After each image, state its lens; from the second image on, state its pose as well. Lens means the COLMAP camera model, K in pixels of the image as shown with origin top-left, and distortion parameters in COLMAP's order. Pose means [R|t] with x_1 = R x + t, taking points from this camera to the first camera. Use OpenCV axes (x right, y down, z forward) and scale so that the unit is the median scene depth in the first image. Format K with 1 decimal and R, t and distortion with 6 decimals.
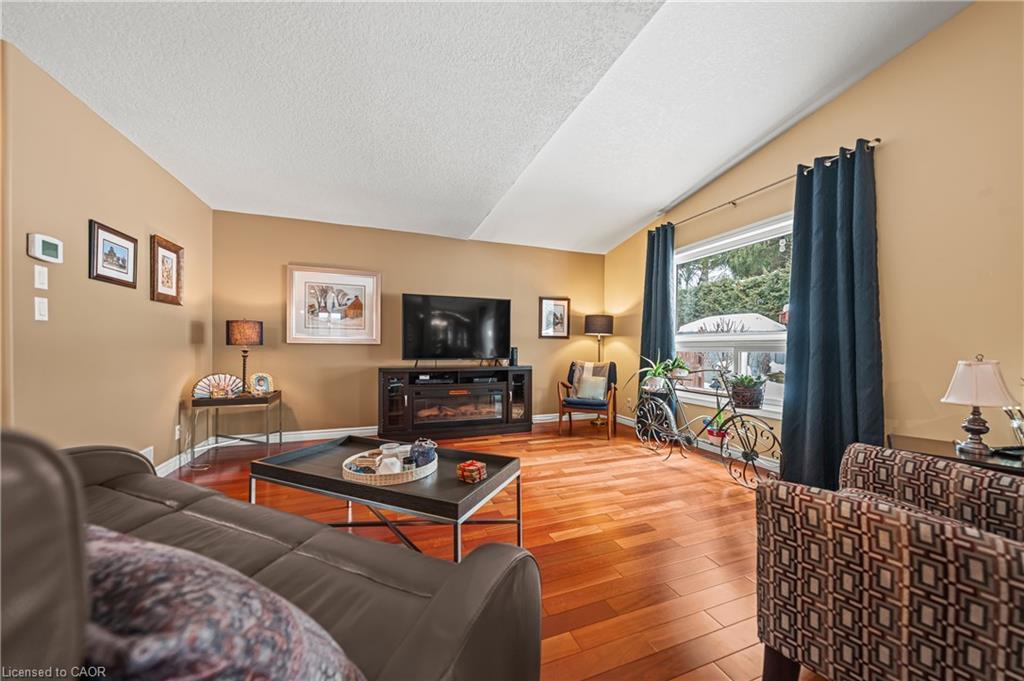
lens RADIAL K [[360.1, 0, 519.1], [0, 360.1, 341.5], [0, 0, 1]] dist [0.008351, 0.000022]
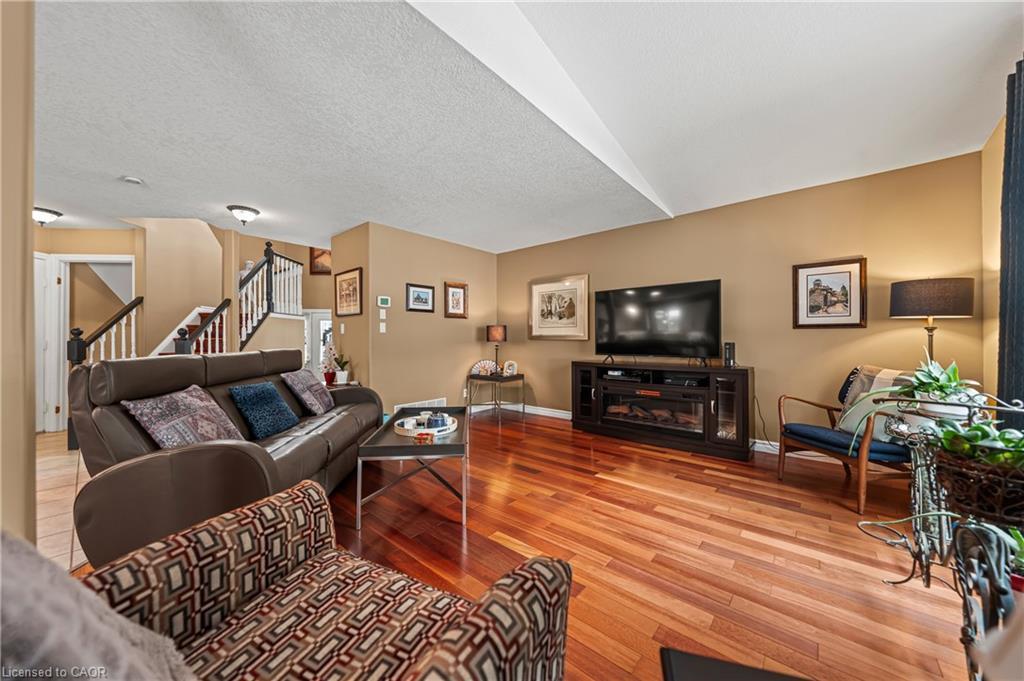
lens RADIAL K [[362.5, 0, 504.0], [0, 362.5, 337.9], [0, 0, 1]] dist [-0.001297, 0.000420]
pose [[0.458469, -0.012089, -0.888628, 0.518052], [0.019331, 0.999807, -0.003628, 0.000171], [0.888500, -0.015515, 0.458614, 0.293897]]
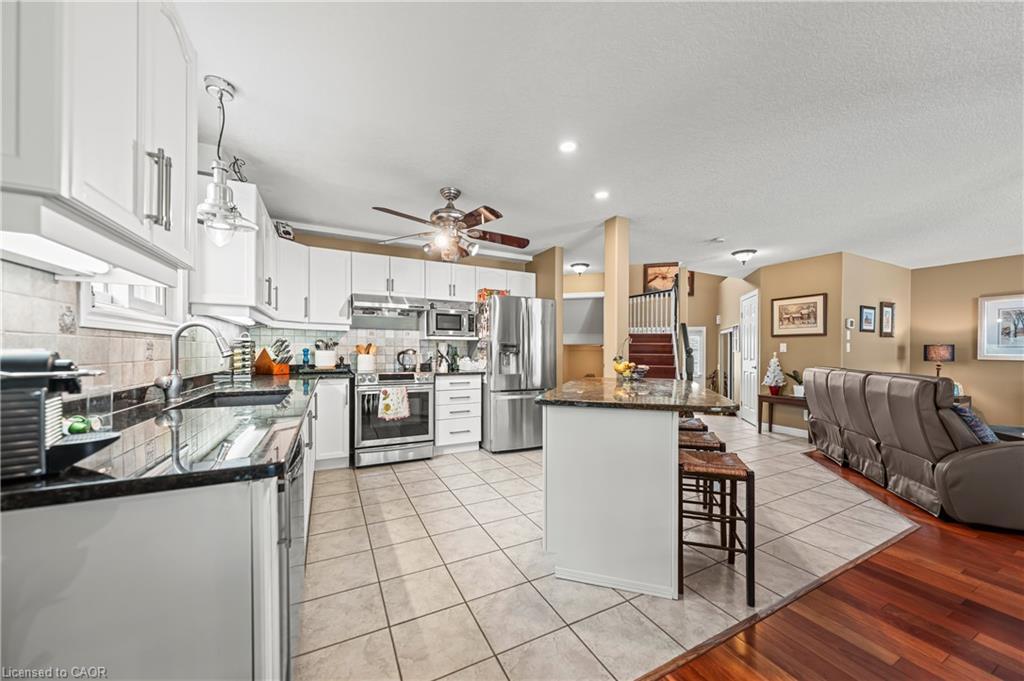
lens RADIAL K [[362.5, 0, 511.0], [0, 362.5, 358.9], [0, 0, 1]] dist [-0.001297, 0.000420]
pose [[0.096025, 0.016546, -0.995241, 0.464261], [0.008523, 0.999812, 0.017444, -0.033985], [0.995342, -0.010157, 0.095865, -0.749454]]
